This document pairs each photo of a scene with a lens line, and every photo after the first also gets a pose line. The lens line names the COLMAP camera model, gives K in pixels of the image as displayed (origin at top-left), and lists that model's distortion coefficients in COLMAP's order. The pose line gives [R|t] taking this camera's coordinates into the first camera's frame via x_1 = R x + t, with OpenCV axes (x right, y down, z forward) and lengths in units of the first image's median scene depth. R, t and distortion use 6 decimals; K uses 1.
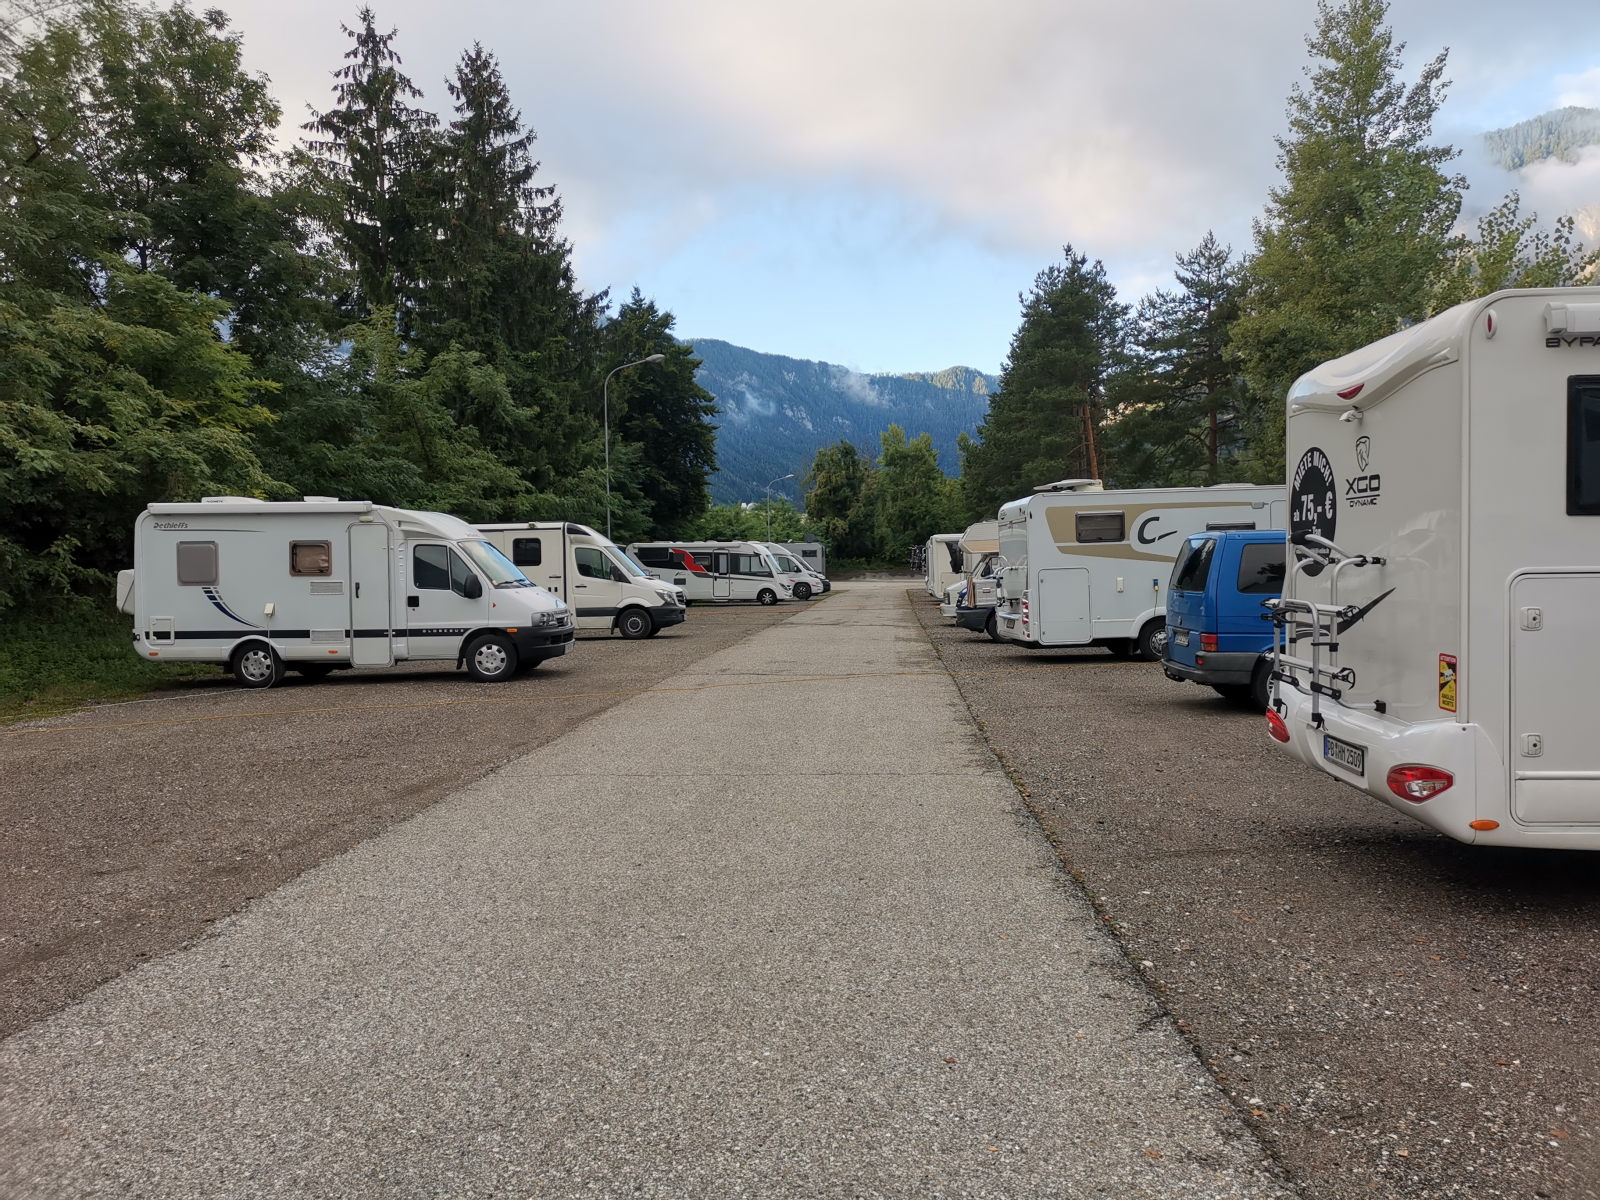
lens RADIAL K [[1203.7, 0, 800.0], [0, 1203.7, 600.0], [0, 0, 1]] dist [0.007093, -0.040534]
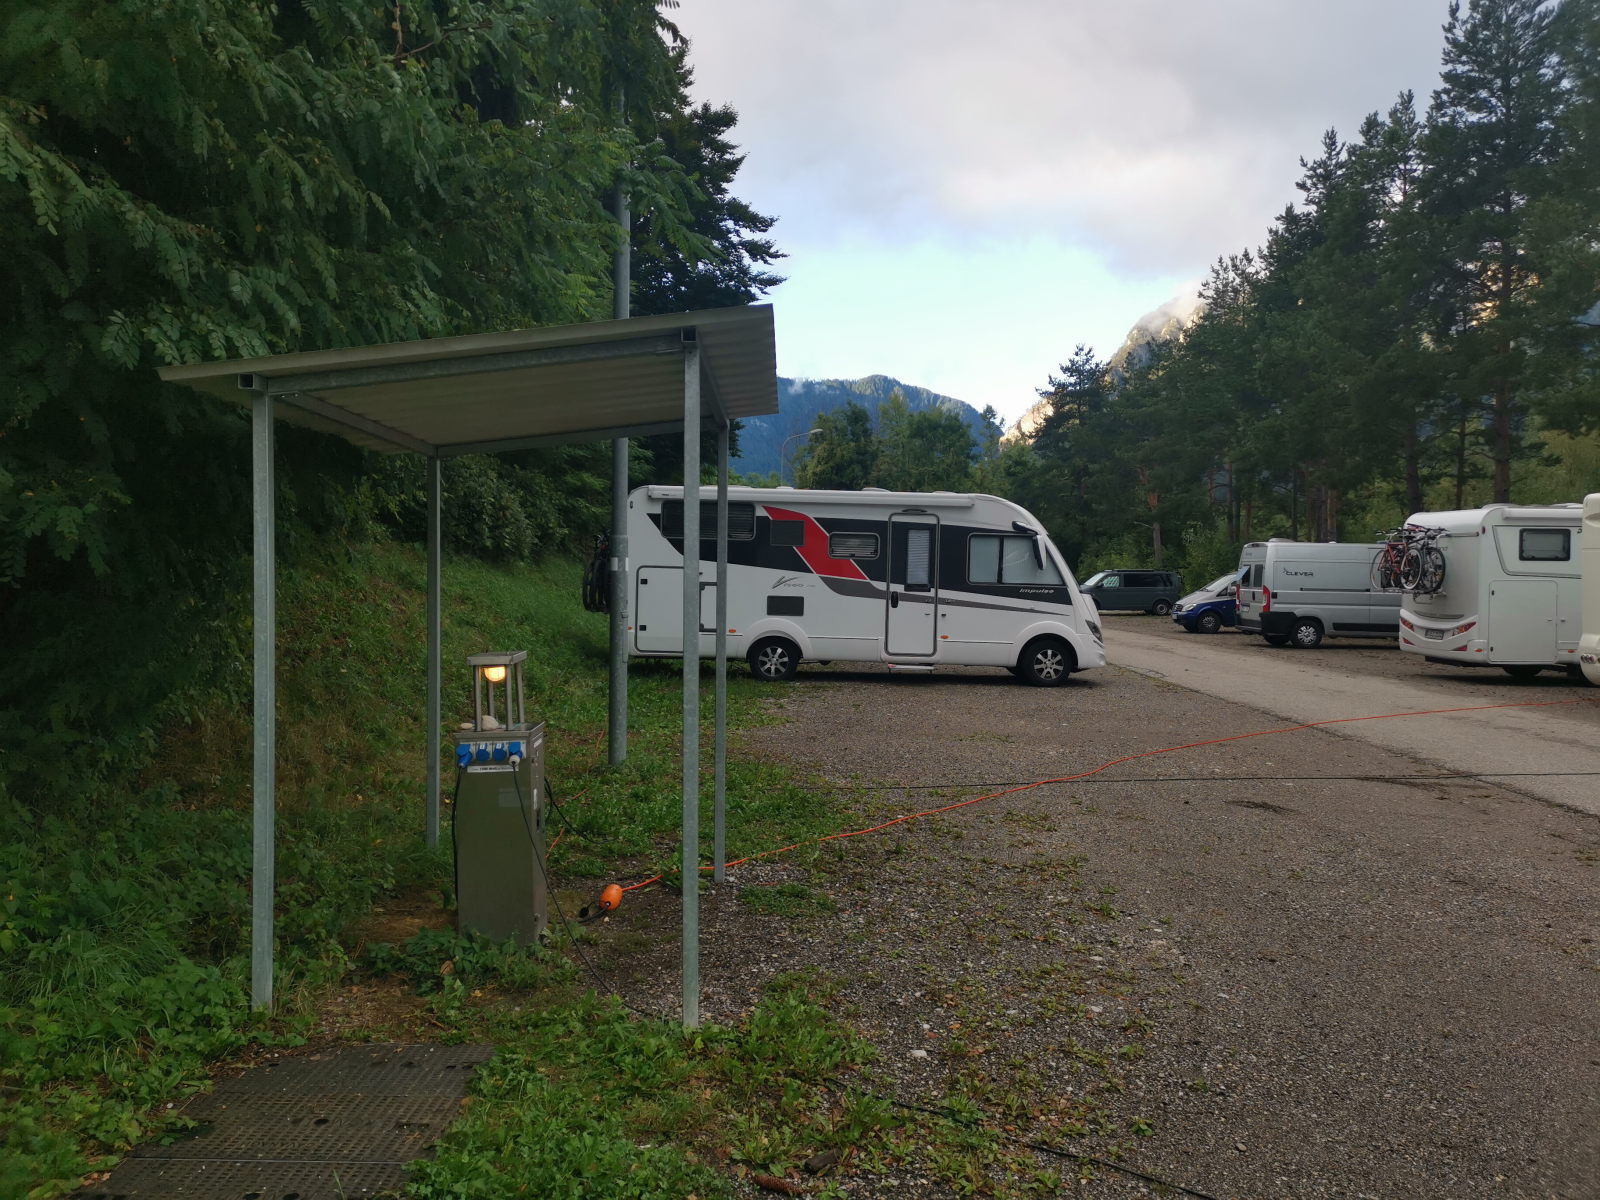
lens RADIAL K [[1203.7, 0, 800.0], [0, 1203.7, 600.0], [0, 0, 1]] dist [0.007093, -0.040534]
pose [[0.996635, 0.032595, 0.075203, -0.120989], [-0.032342, 0.999466, -0.004583, -0.015561], [-0.075312, 0.002135, 0.997158, 0.669855]]
